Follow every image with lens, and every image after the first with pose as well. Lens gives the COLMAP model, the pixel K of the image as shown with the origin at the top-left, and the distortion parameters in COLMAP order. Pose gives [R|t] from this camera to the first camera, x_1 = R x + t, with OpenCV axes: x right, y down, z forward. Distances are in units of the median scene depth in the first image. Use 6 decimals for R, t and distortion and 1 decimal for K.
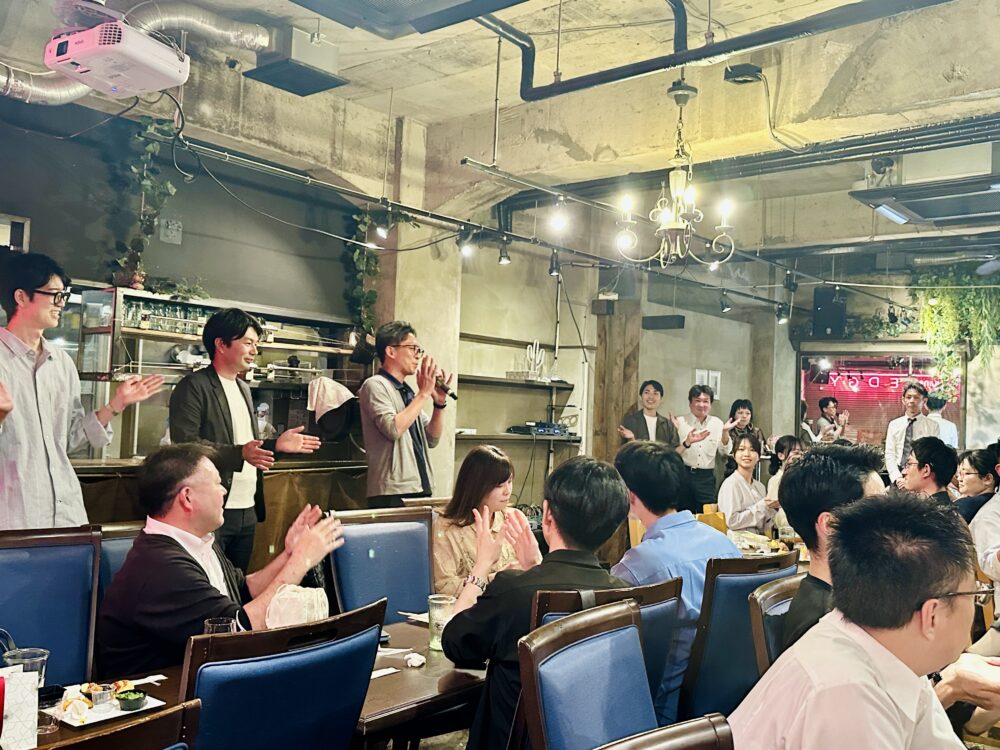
lens RADIAL K [[919.4, 0, 495.7], [0, 919.4, 376.0], [0, 0, 1]] dist [0.011484, 0.000000]
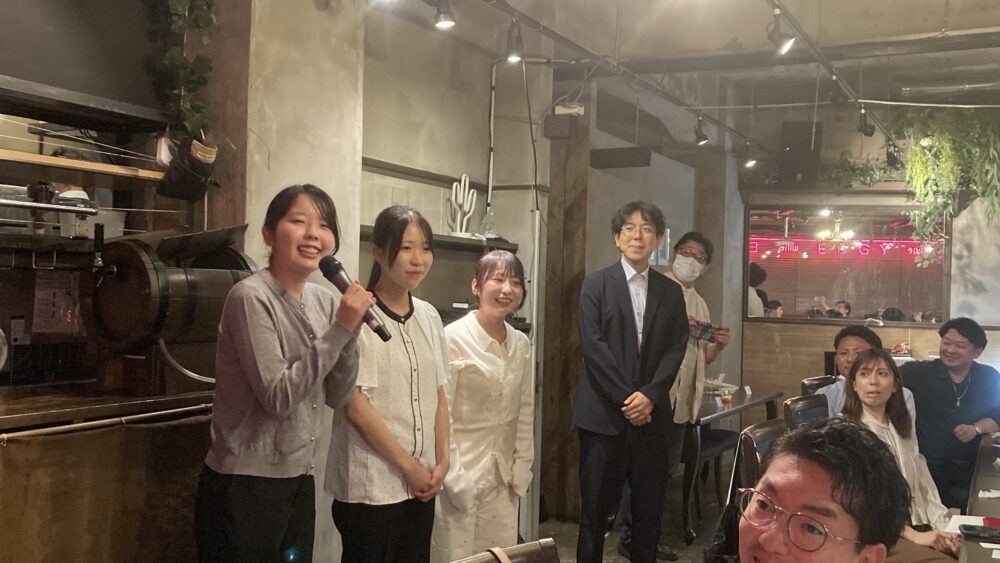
lens RADIAL K [[921.3, 0, 499.1], [0, 921.3, 281.1], [0, 0, 1]] dist [0.009011, 0.000000]
pose [[0.980839, -0.008845, 0.194617, -0.057223], [0.000686, 0.999119, 0.041955, 0.008311], [-0.194817, -0.041018, 0.979982, 0.359730]]
